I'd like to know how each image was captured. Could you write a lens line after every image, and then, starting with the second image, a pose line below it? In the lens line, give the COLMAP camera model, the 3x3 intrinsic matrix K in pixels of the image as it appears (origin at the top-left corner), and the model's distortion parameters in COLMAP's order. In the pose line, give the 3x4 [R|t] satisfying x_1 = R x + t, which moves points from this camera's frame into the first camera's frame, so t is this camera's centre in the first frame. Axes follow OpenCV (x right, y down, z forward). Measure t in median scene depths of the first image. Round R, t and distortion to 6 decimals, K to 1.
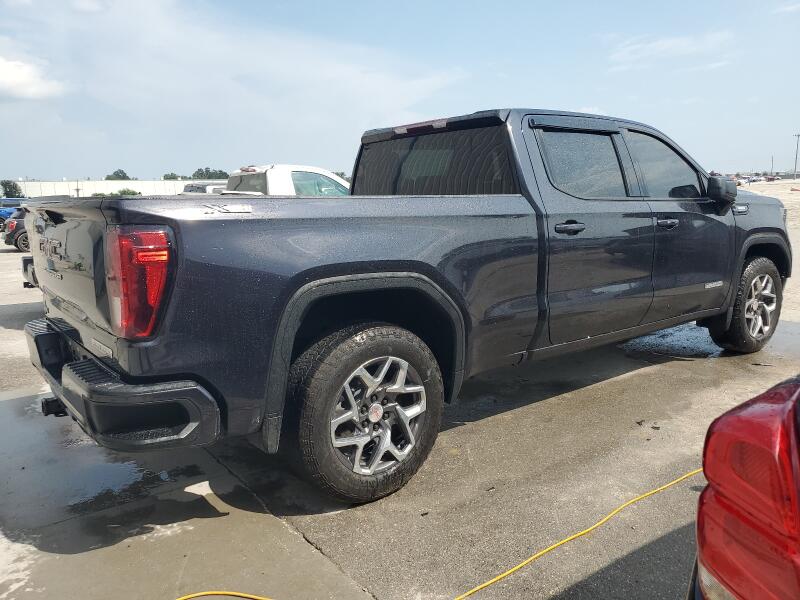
lens RADIAL K [[609.1, 0, 400.1], [0, 609.1, 300.0], [0, 0, 1]] dist [0.010181, 0.000973]
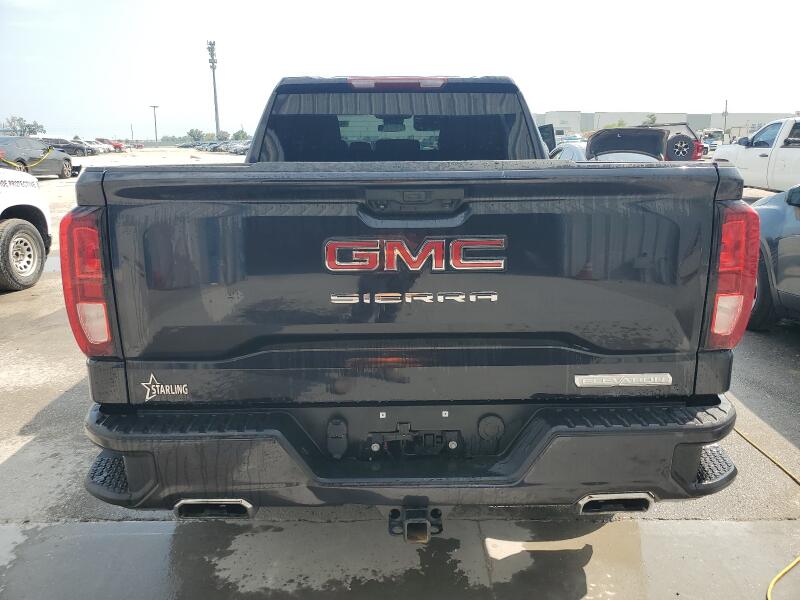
lens RADIAL K [[609.1, 0, 400.1], [0, 609.1, 300.2], [0, 0, 1]] dist [0.010181, 0.000973]
pose [[0.591154, -0.130932, 0.795861, -0.755112], [0.135357, 0.988846, 0.062140, -0.030716], [-0.795120, 0.070991, 0.602283, 0.524895]]
